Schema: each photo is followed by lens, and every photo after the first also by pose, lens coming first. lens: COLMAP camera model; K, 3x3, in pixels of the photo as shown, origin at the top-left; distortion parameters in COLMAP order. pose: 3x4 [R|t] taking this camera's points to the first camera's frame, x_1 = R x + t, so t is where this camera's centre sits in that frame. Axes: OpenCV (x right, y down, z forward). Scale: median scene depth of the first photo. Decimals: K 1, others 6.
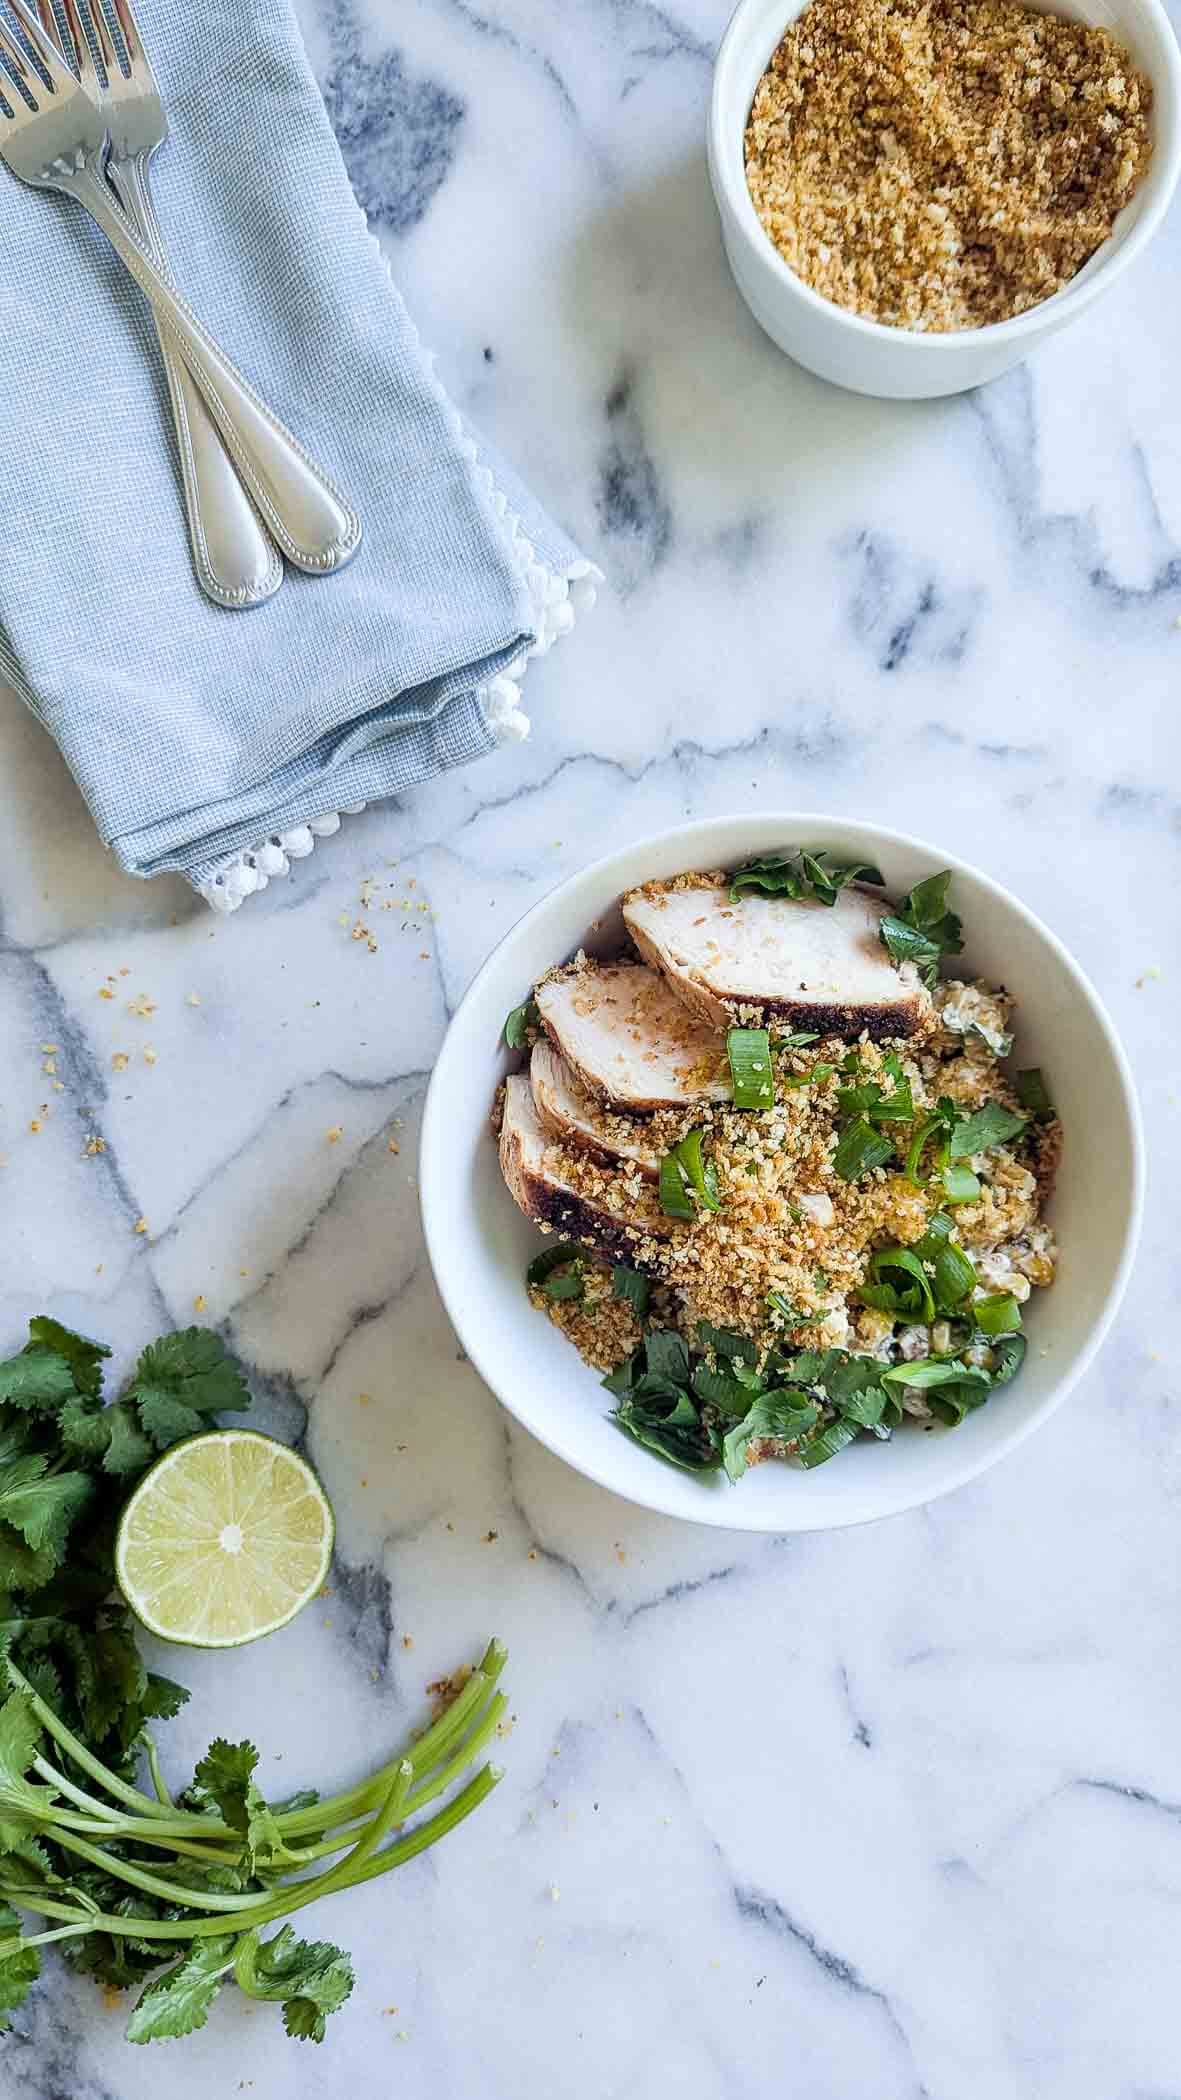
lens RADIAL K [[1480.2, 0, 588.2], [0, 1480.2, 1070.0], [0, 0, 1]] dist [-0.007378, -0.002159]
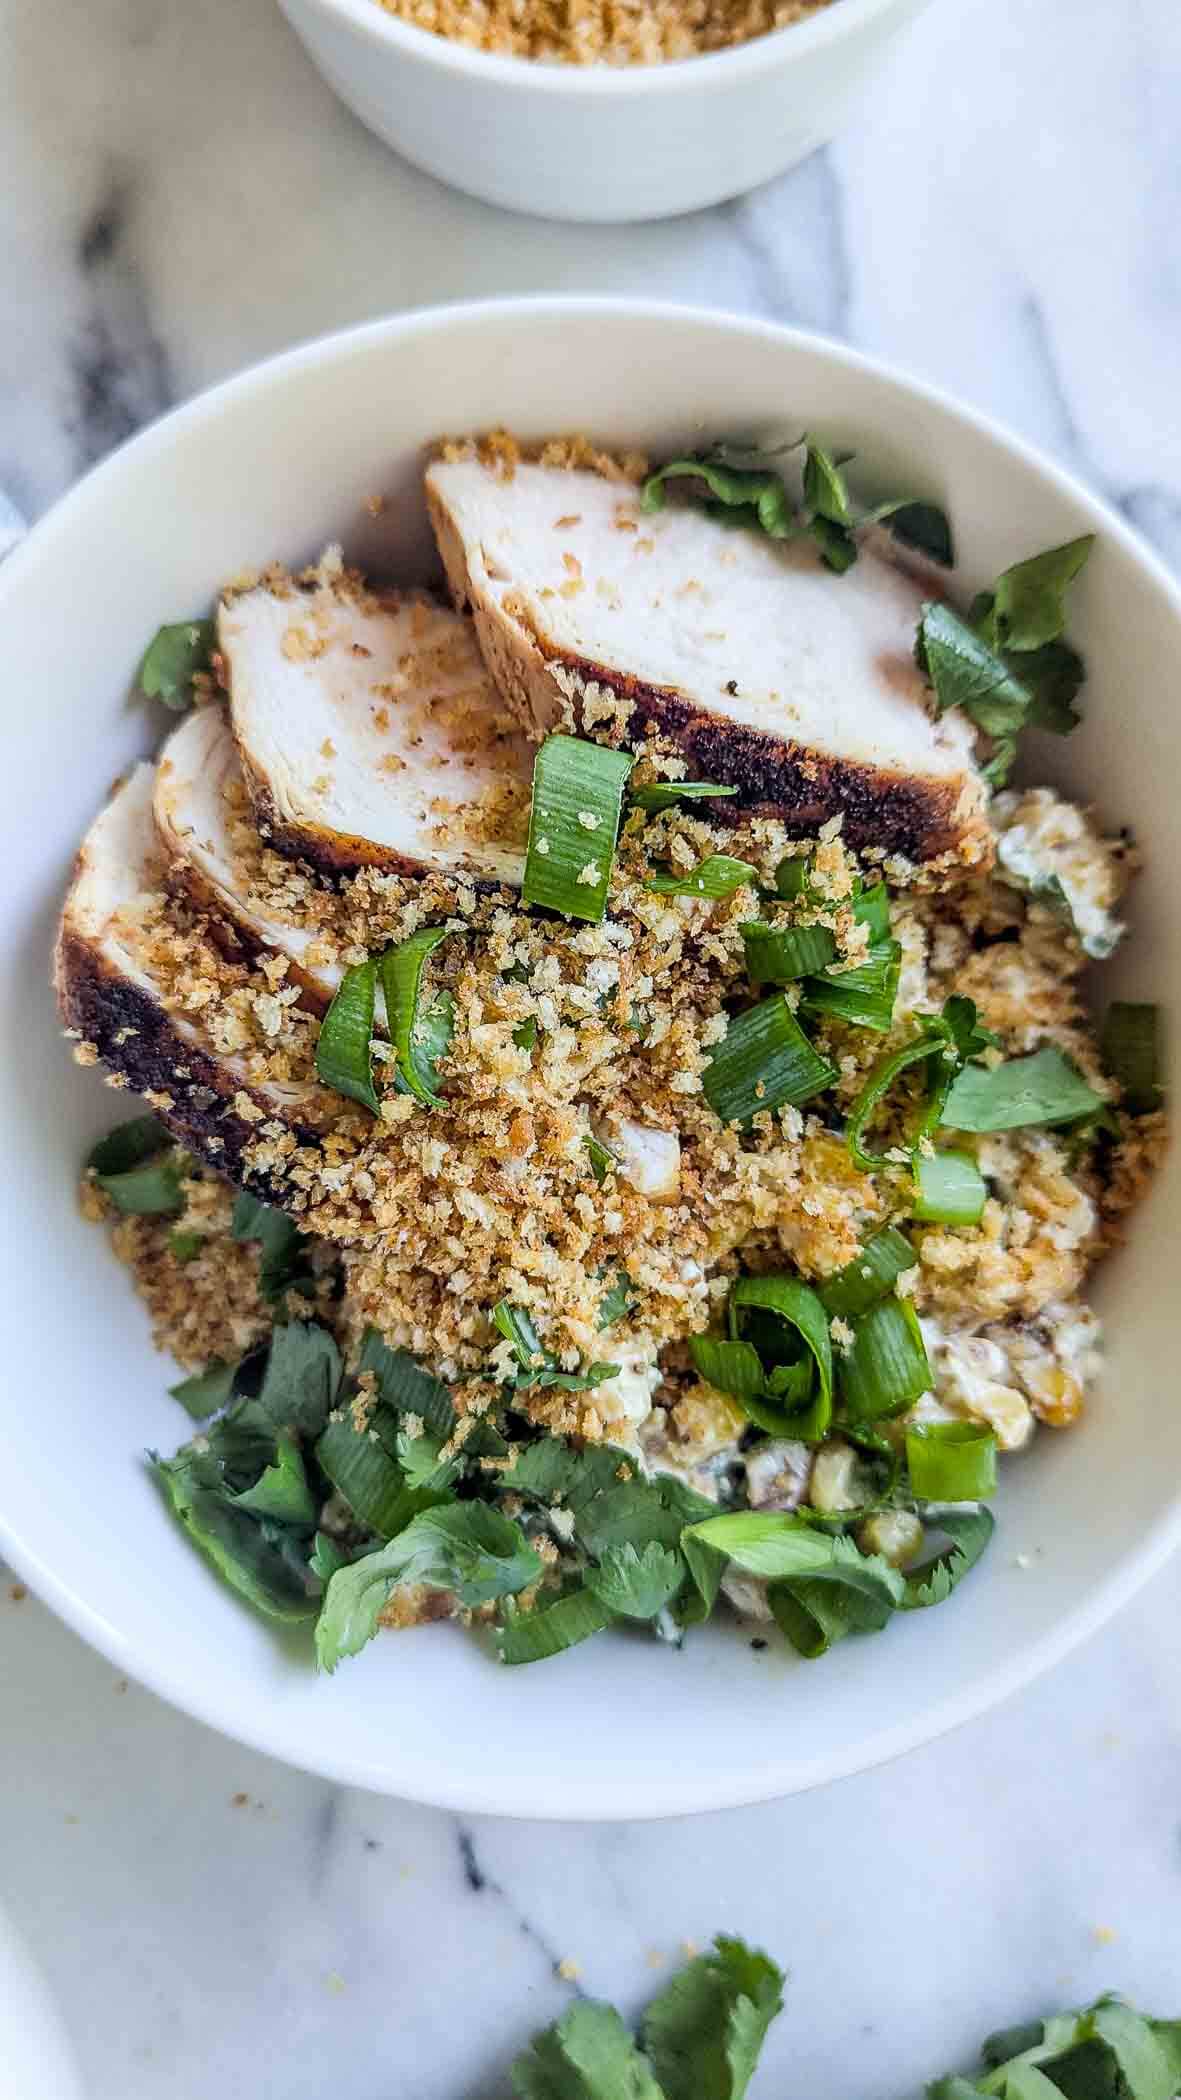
lens RADIAL K [[1639.7, 0, 627.6], [0, 1639.7, 1046.8], [0, 0, 1]] dist [0.001449, -0.008179]
pose [[0.967049, 0.252646, 0.031392, 0.122759], [-0.253079, 0.967388, 0.010606, 0.054960], [-0.027689, -0.018202, 0.999451, 0.469601]]
